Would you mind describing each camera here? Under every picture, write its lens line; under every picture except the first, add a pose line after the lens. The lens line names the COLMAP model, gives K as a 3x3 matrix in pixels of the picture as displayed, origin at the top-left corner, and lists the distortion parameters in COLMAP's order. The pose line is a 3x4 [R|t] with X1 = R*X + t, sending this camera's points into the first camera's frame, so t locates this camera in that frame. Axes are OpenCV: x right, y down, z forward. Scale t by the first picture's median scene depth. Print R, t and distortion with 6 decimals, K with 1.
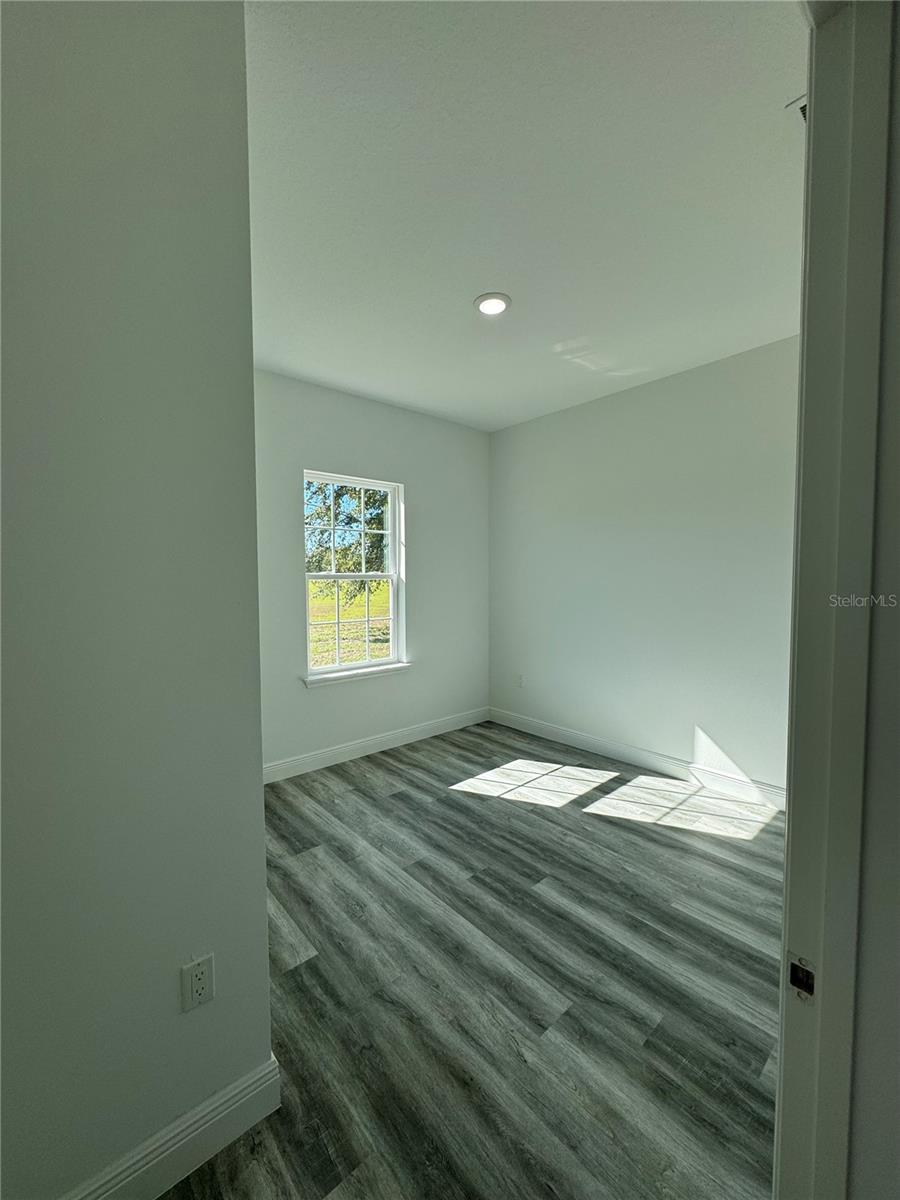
lens RADIAL K [[478.2, 0, 450.0], [0, 478.2, 600.0], [0, 0, 1]] dist [-0.002876, 0.000098]
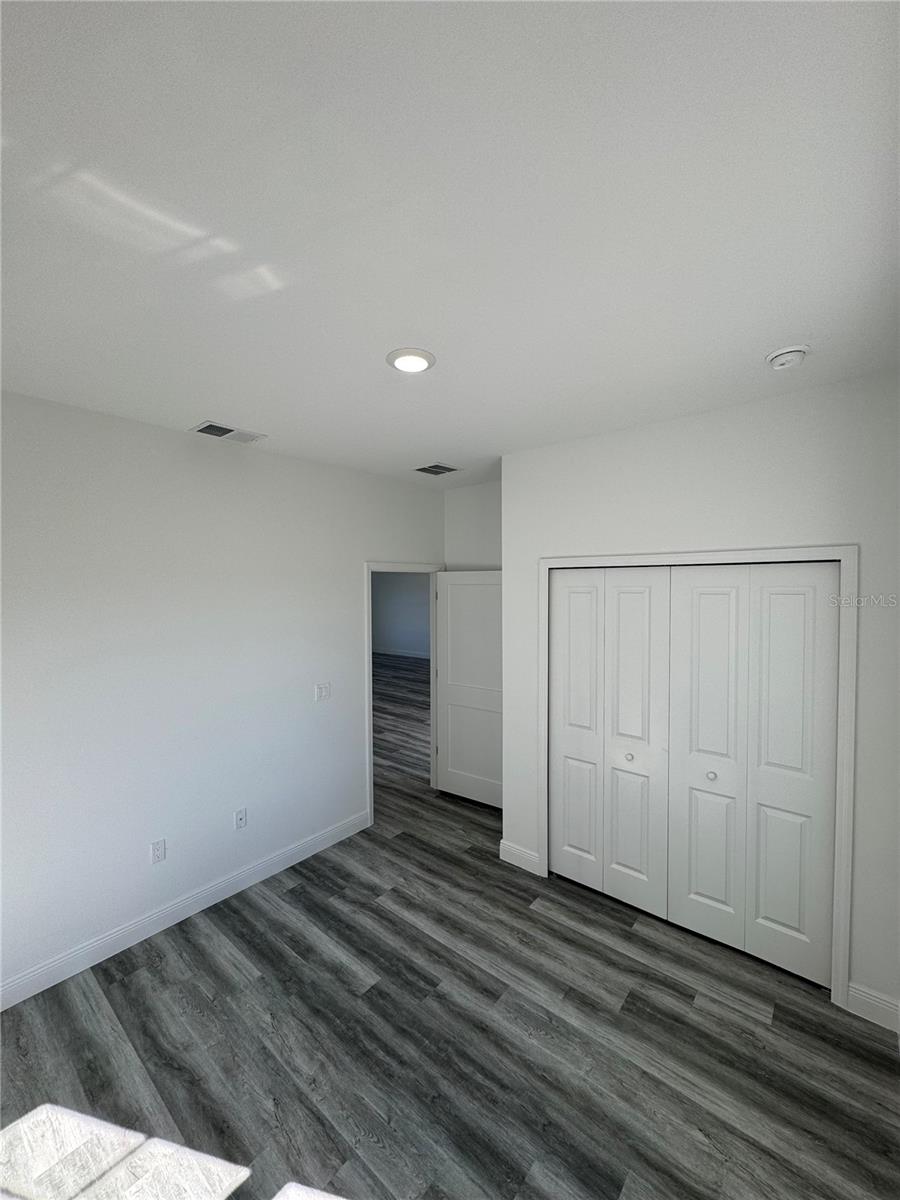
lens RADIAL K [[478.2, 0, 450.0], [0, 478.2, 600.0], [0, 0, 1]] dist [-0.002876, 0.000098]
pose [[-0.988968, 0.014838, -0.147385, 0.124414], [0.002924, 0.996732, 0.080721, -0.249474], [0.148101, 0.079399, -0.985780, 1.538005]]
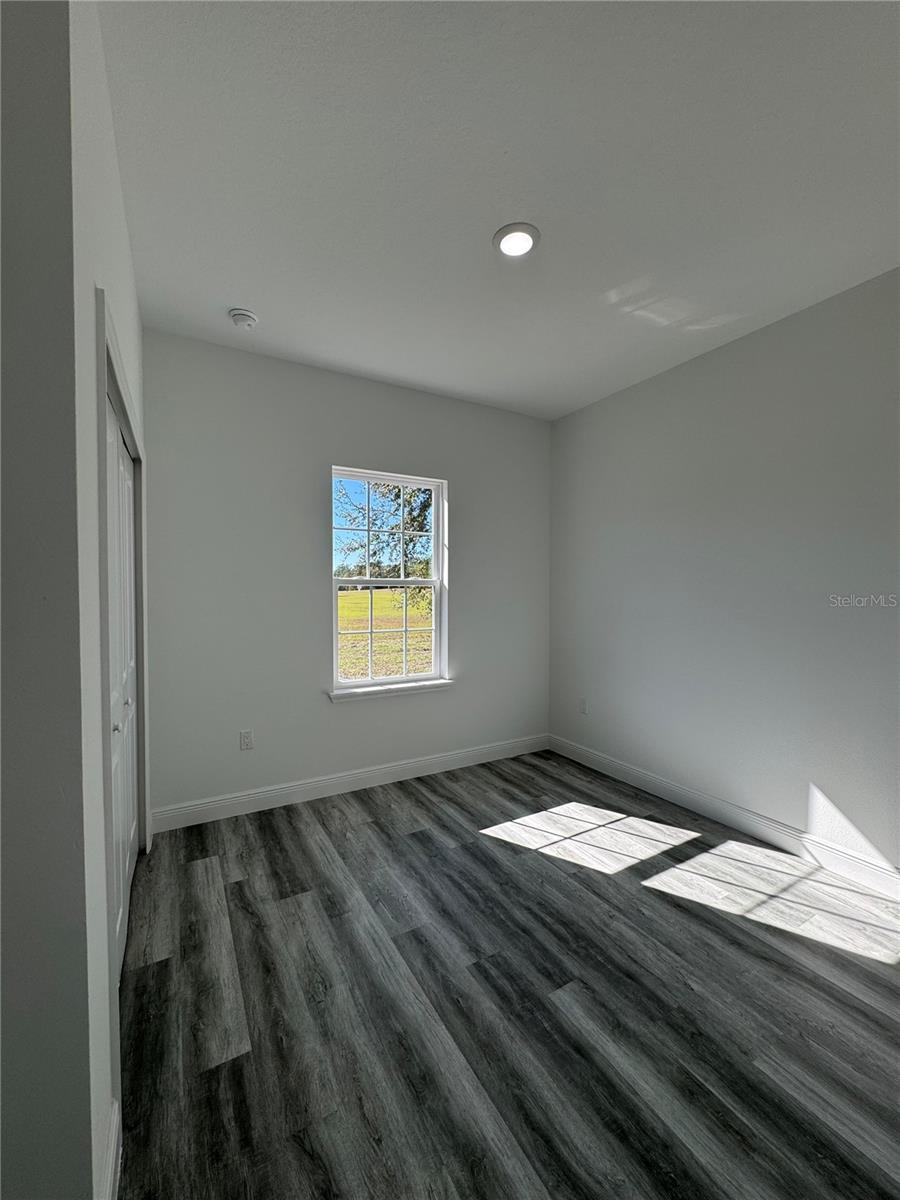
lens RADIAL K [[478.2, 0, 450.0], [0, 478.2, 600.0], [0, 0, 1]] dist [-0.002876, 0.000098]
pose [[0.980214, 0.011477, -0.197607, 0.122561], [-0.016478, 0.999584, -0.023680, 0.006219], [0.197253, 0.026468, 0.979995, 0.172711]]
